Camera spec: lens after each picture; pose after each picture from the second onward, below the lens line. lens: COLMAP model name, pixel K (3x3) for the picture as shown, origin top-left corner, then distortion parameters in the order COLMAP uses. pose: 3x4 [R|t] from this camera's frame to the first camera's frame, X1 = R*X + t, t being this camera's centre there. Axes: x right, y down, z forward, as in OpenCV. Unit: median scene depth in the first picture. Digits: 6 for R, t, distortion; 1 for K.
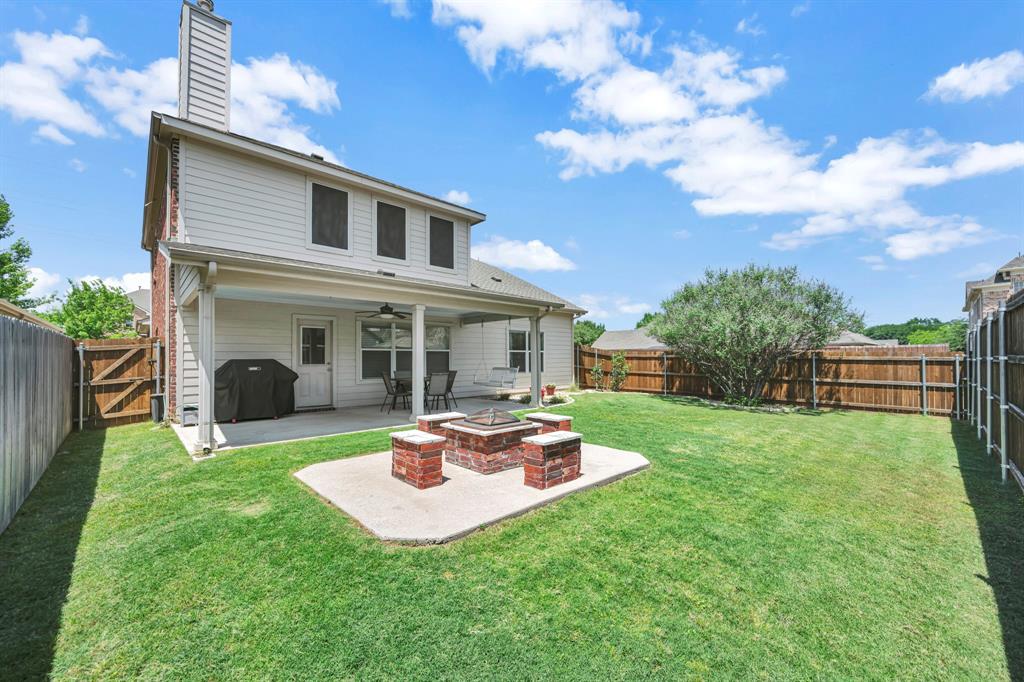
lens RADIAL K [[406.9, 0, 515.0], [0, 406.9, 351.6], [0, 0, 1]] dist [-0.002895, -0.000202]
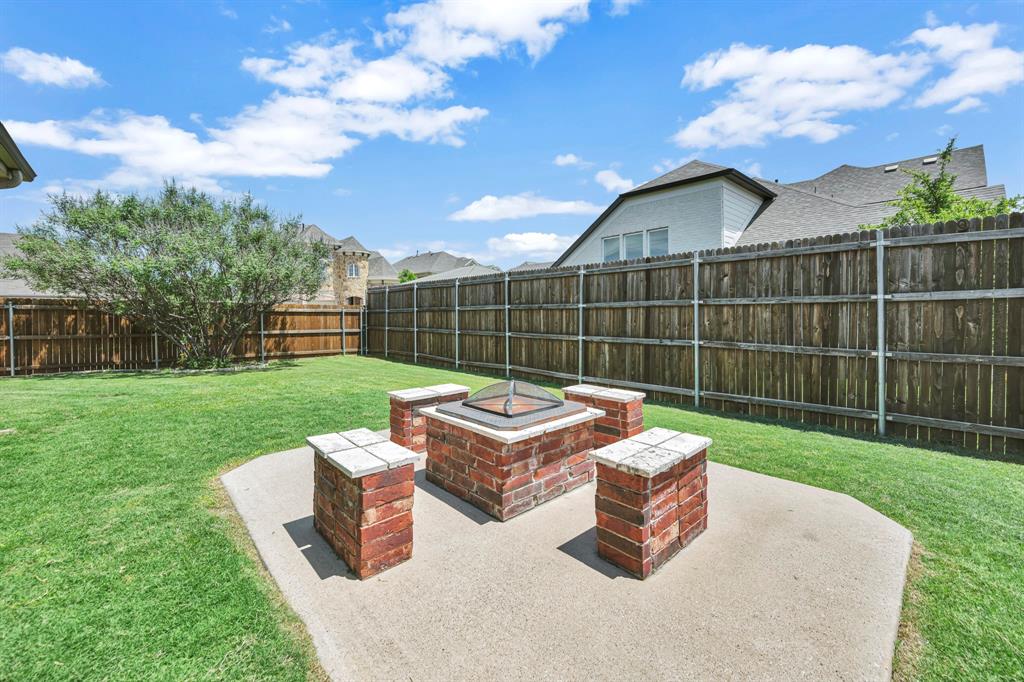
lens RADIAL K [[406.9, 0, 520.6], [0, 406.9, 320.0], [0, 0, 1]] dist [-0.002895, -0.000202]
pose [[0.019316, -0.017050, 0.999668, -0.235072], [-0.008808, 0.999813, 0.017222, 0.018198], [-0.999775, -0.009138, 0.019162, 0.380954]]
